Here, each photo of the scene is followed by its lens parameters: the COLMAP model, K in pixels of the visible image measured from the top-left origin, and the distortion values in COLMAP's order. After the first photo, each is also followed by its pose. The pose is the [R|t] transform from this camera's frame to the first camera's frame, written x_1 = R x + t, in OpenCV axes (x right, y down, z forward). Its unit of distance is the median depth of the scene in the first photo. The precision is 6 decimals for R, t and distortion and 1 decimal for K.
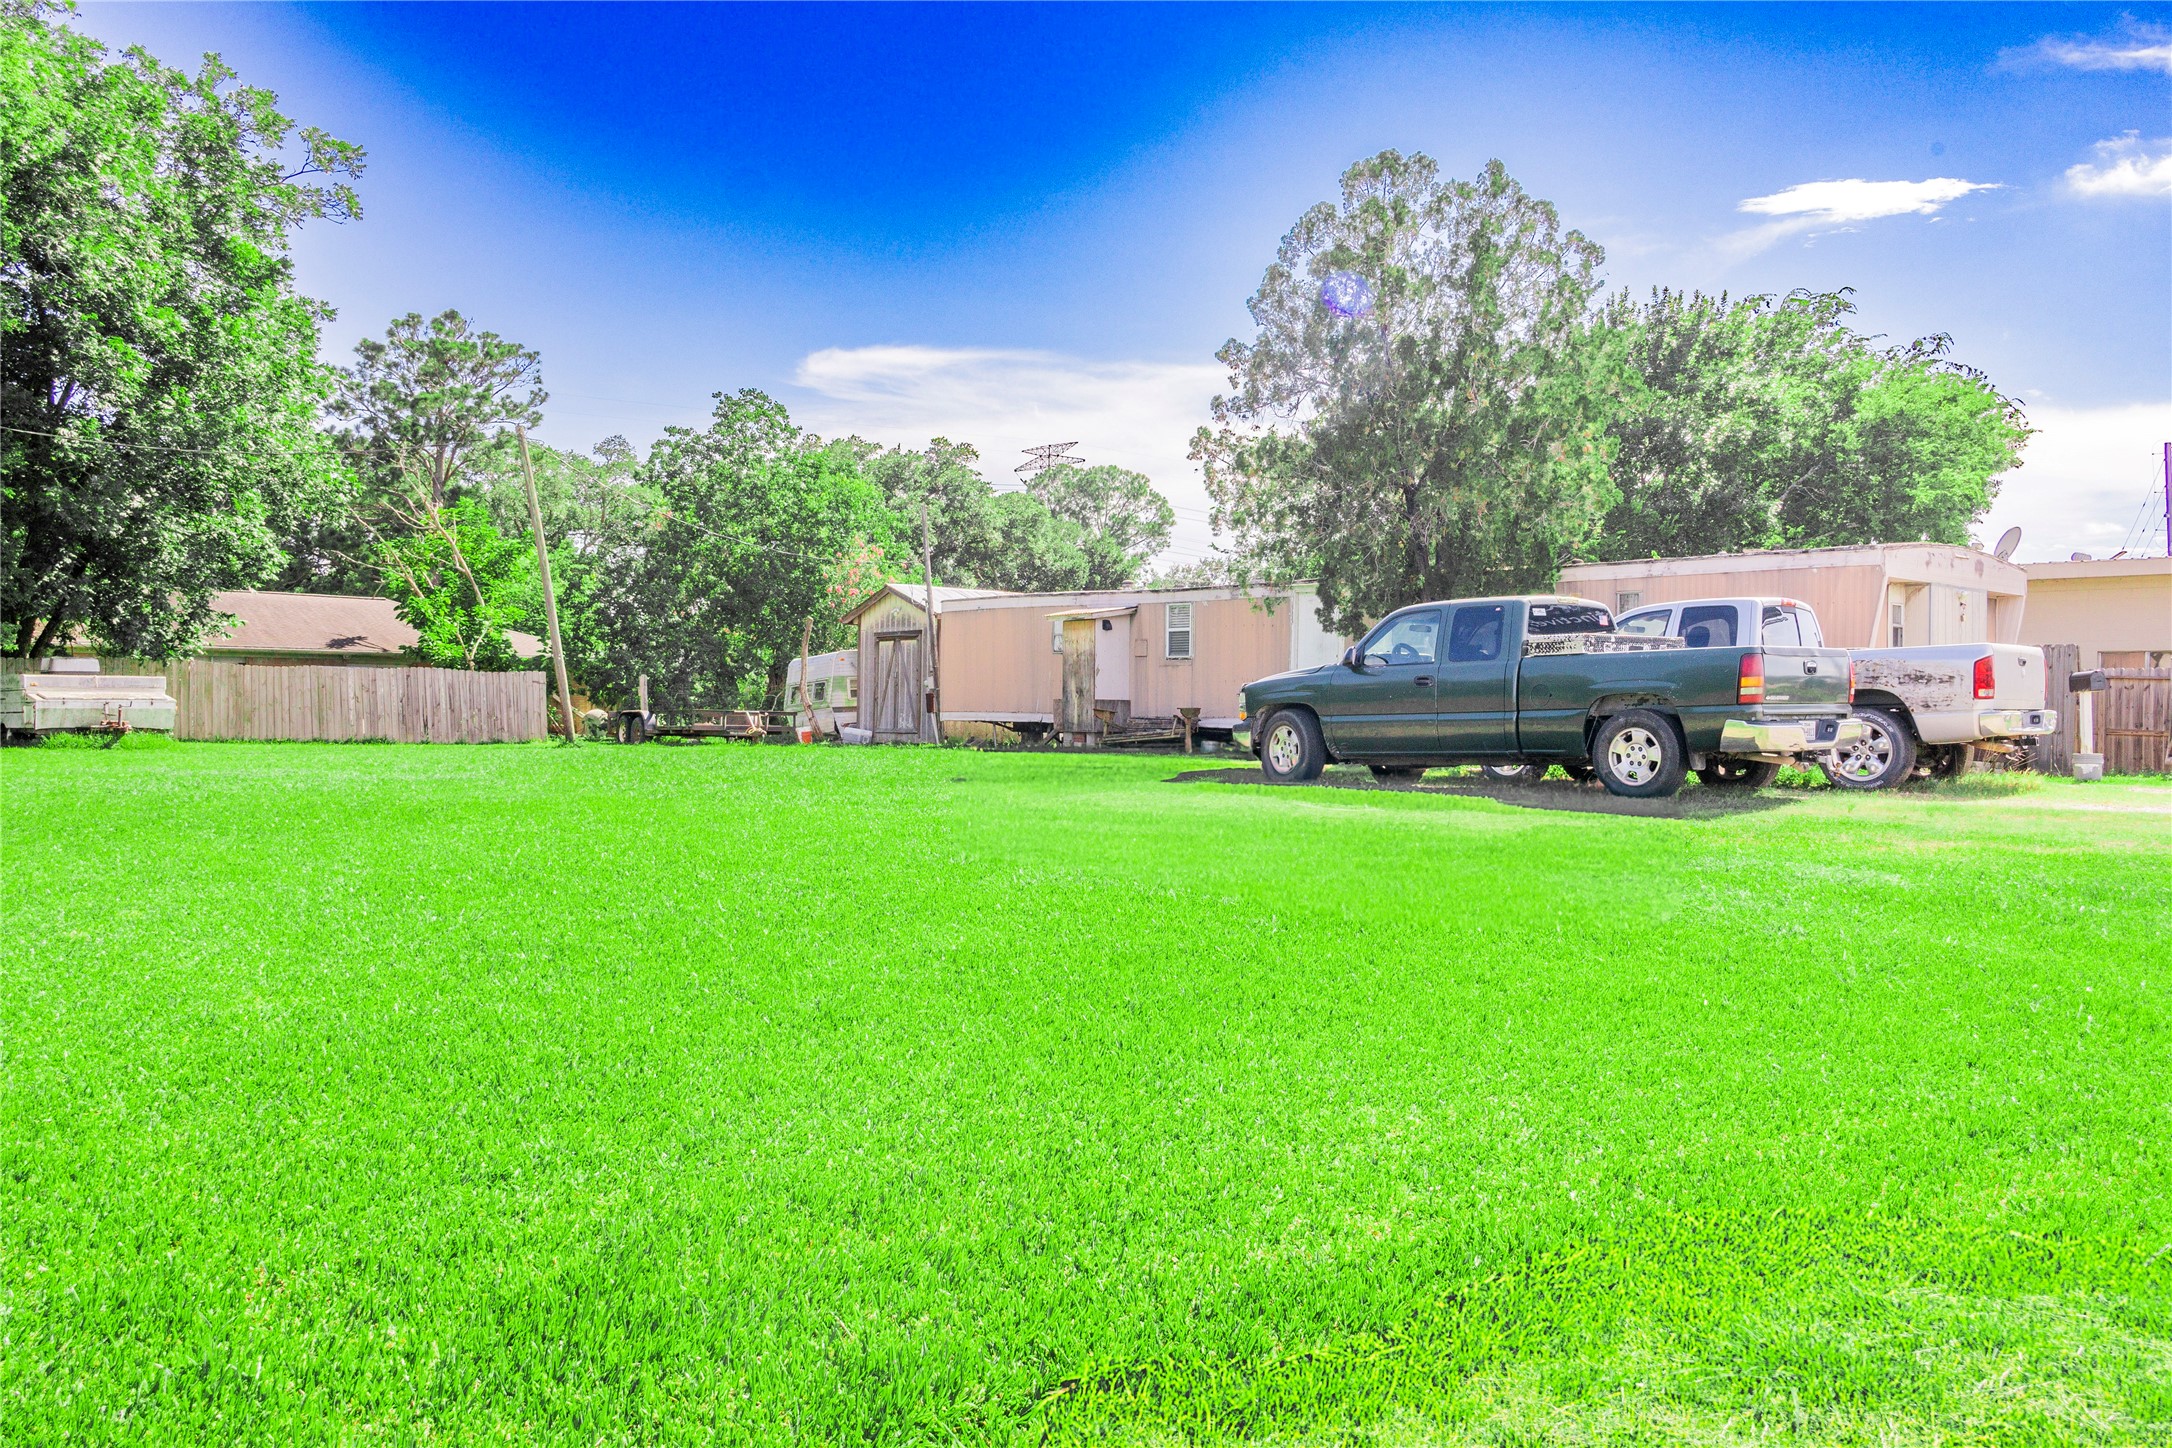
lens RADIAL K [[1910.4, 0, 1075.4], [0, 1910.4, 677.2], [0, 0, 1]] dist [0.012111, 0.005219]
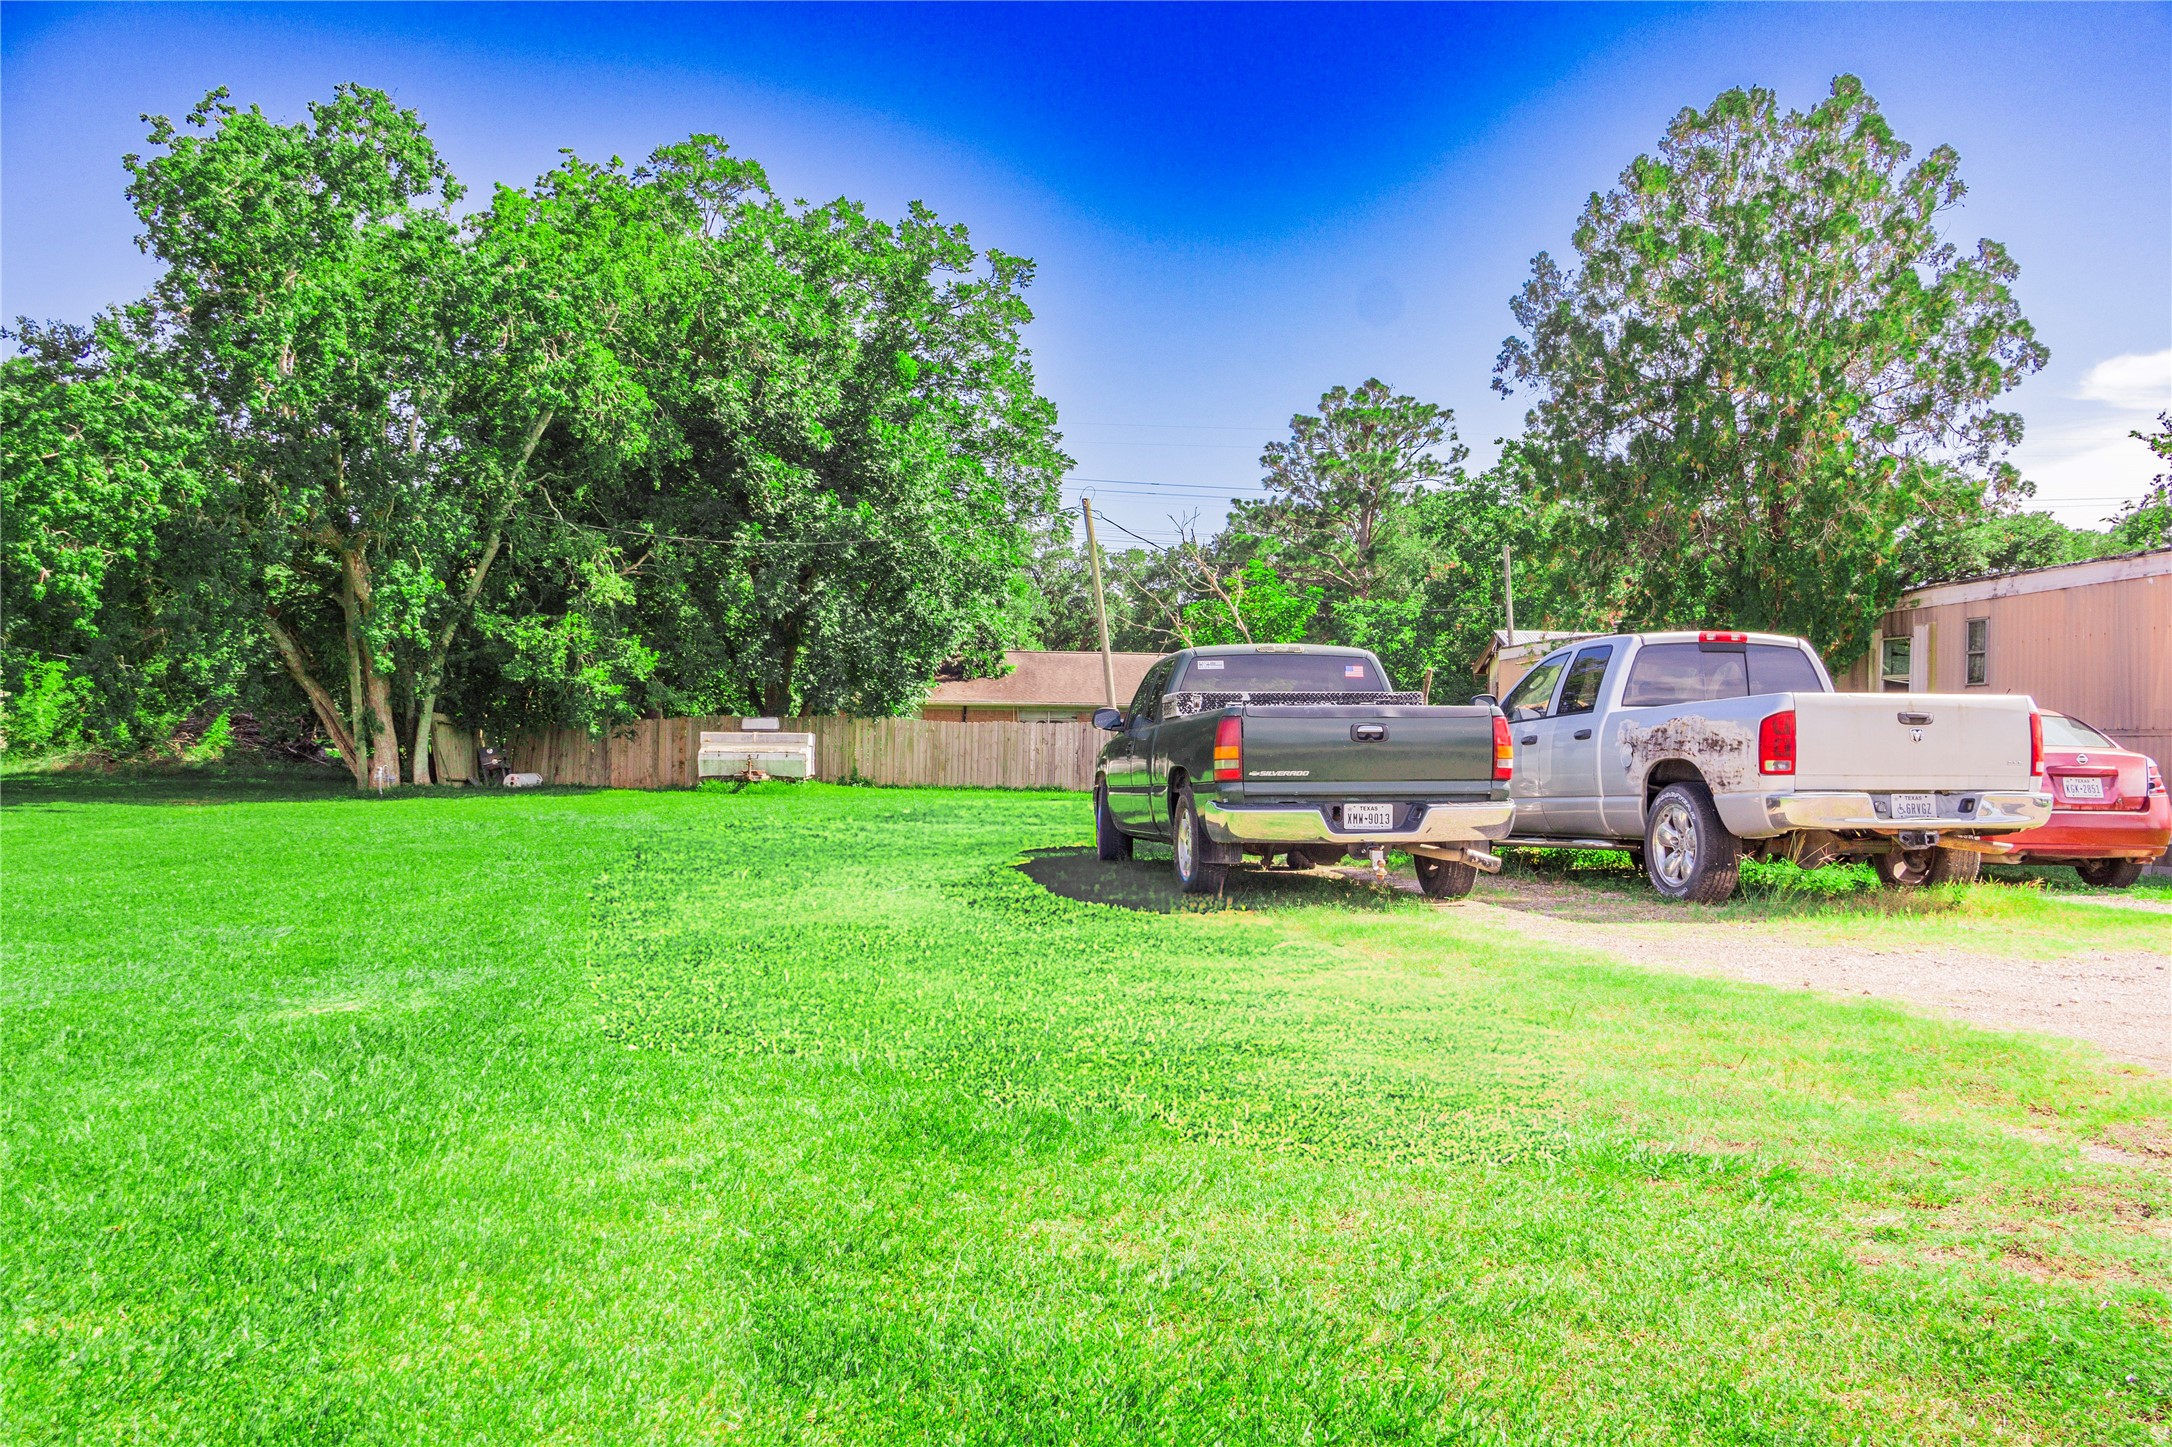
lens RADIAL K [[1901.1, 0, 1067.9], [0, 1901.1, 688.3], [0, 0, 1]] dist [0.015372, 0.000489]
pose [[0.805390, -0.015709, -0.592536, 0.315823], [0.004982, 0.999793, -0.019735, -0.003676], [0.592724, 0.012942, 0.805302, 0.124068]]
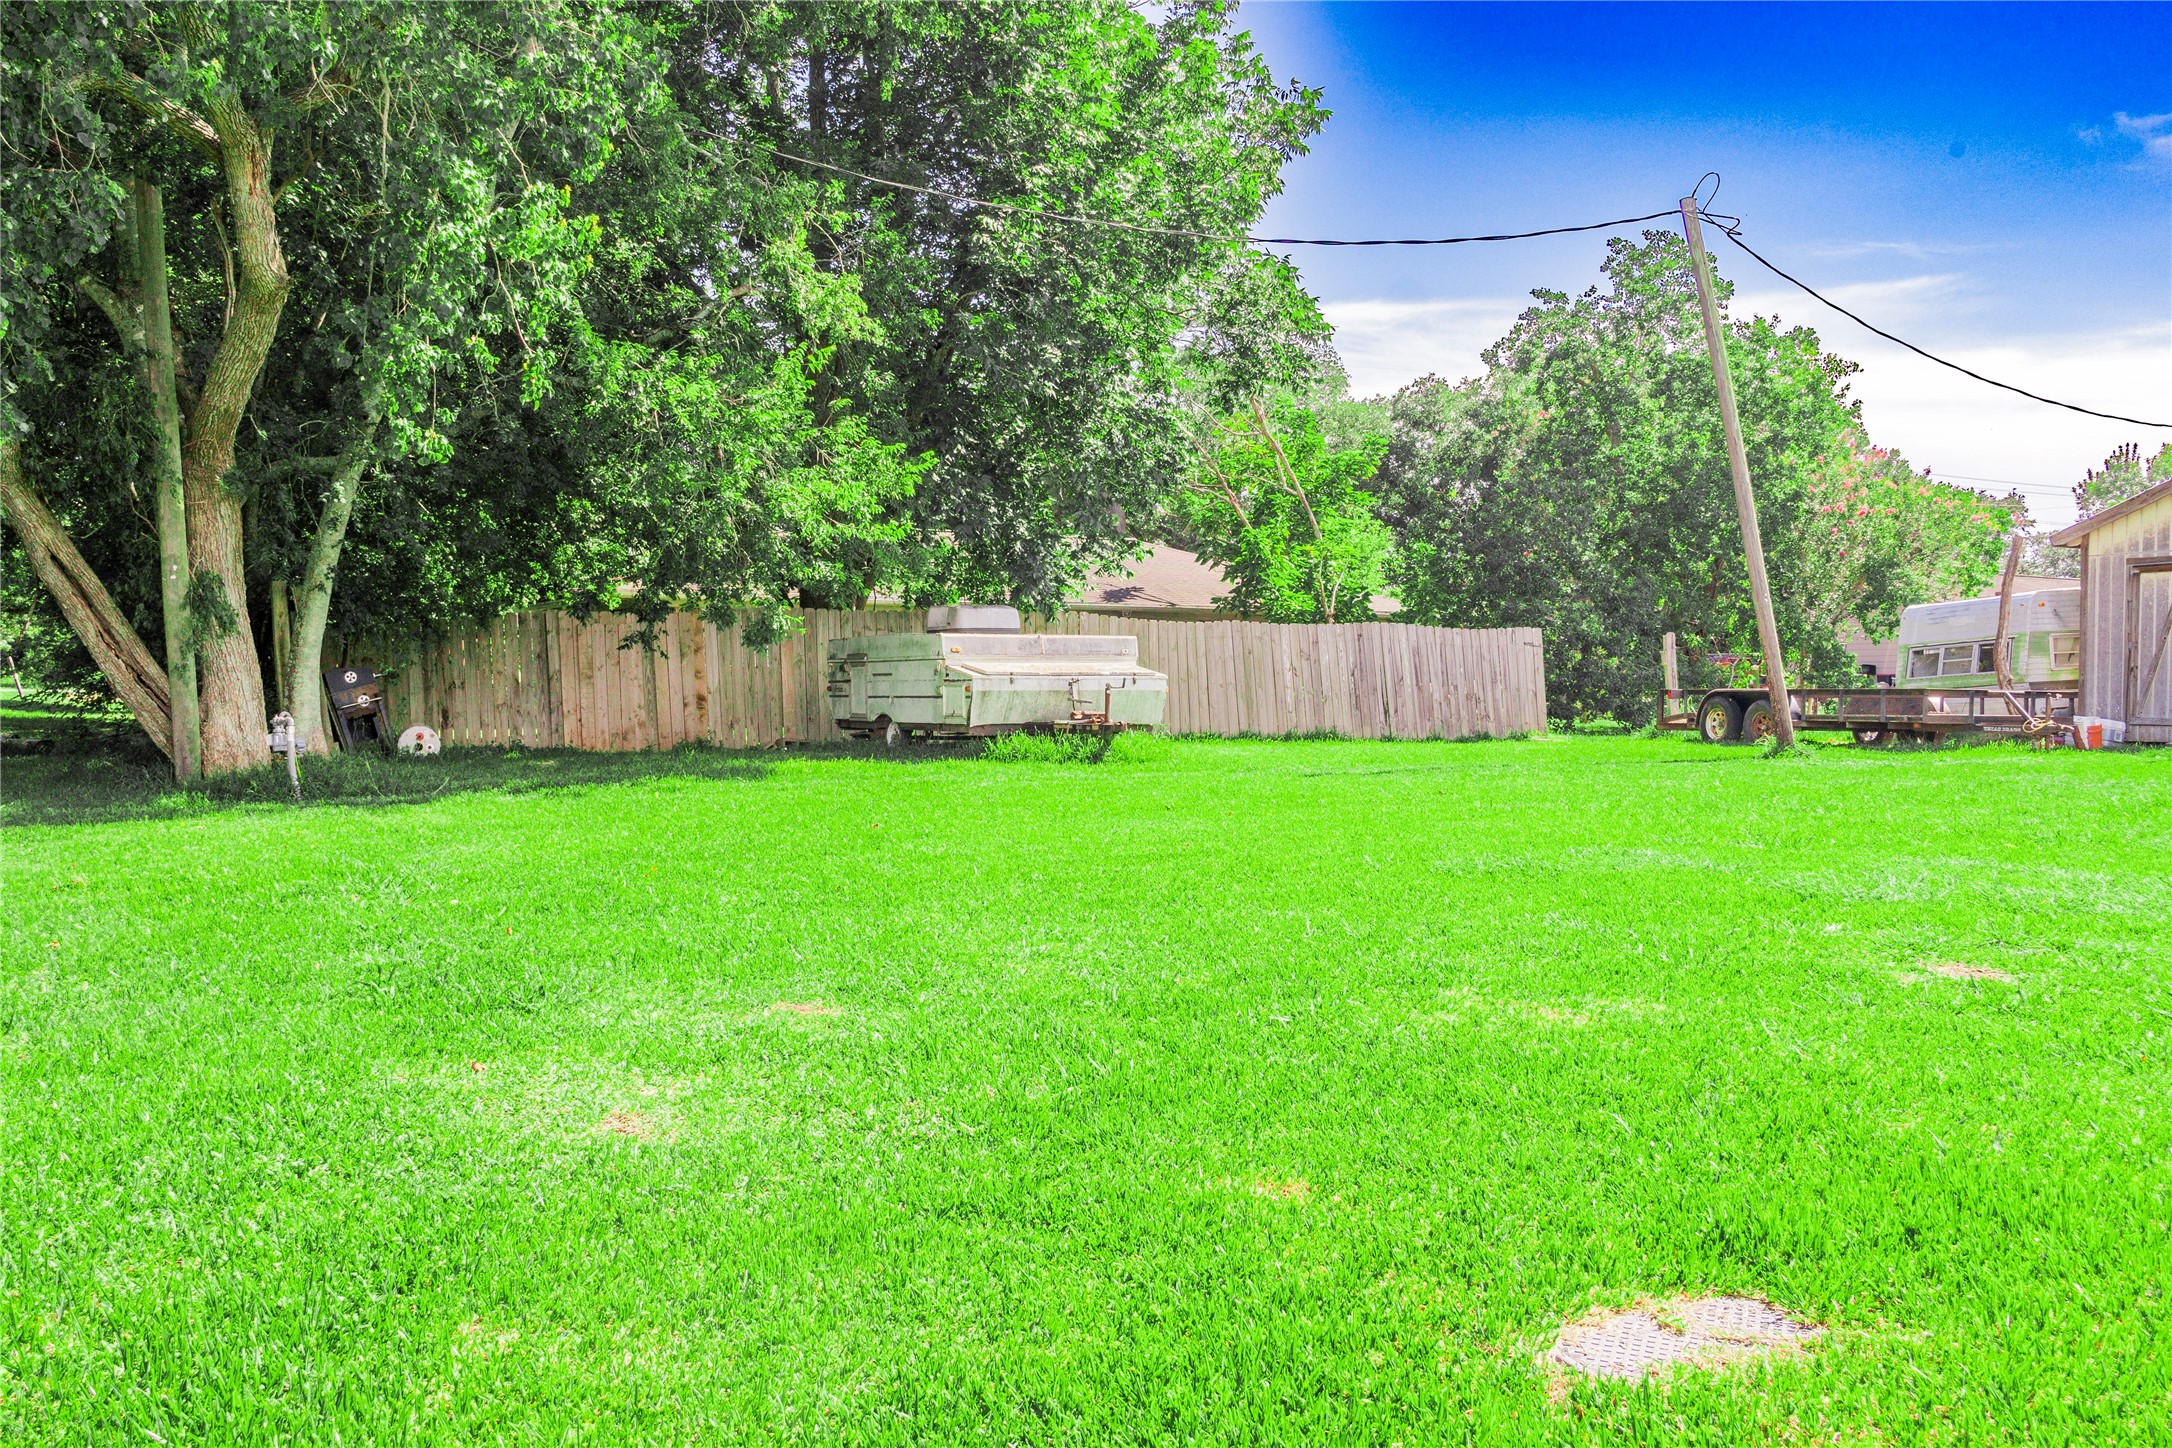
lens RADIAL K [[1948.0, 0, 1082.9], [0, 1948.0, 677.6], [0, 0, 1]] dist [0.015188, -0.005831]
pose [[0.970628, -0.002455, -0.240571, -0.305885], [0.006681, 0.999837, 0.016754, 0.001963], [0.240491, -0.017869, 0.970487, 0.362063]]
